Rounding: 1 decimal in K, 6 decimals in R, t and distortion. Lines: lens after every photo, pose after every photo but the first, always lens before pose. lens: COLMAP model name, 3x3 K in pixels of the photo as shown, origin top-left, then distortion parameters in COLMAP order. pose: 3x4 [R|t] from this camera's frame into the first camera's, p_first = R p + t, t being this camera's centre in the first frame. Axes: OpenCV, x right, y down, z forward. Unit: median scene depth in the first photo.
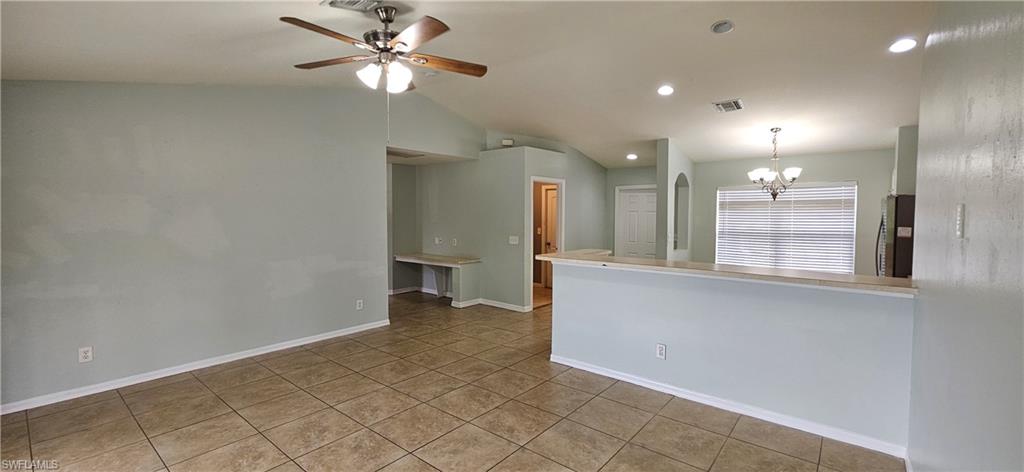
lens RADIAL K [[418.5, 0, 514.2], [0, 418.5, 232.9], [0, 0, 1]] dist [-0.003549, 0.000403]
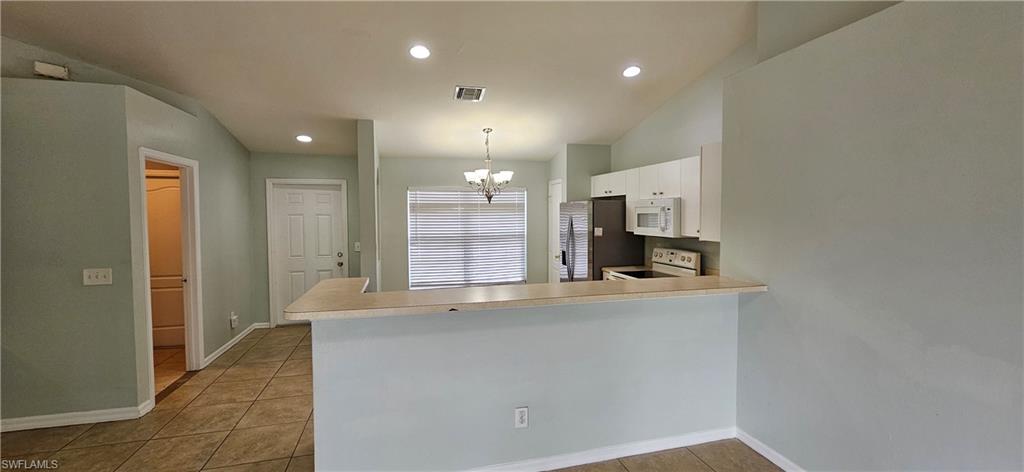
lens RADIAL K [[418.5, 0, 514.2], [0, 418.5, 232.9], [0, 0, 1]] dist [-0.003549, 0.000403]
pose [[0.570041, -0.040623, 0.820611, -0.143555], [0.042786, 0.998889, 0.019727, -0.025905], [-0.820501, 0.023866, 0.571146, 0.399464]]
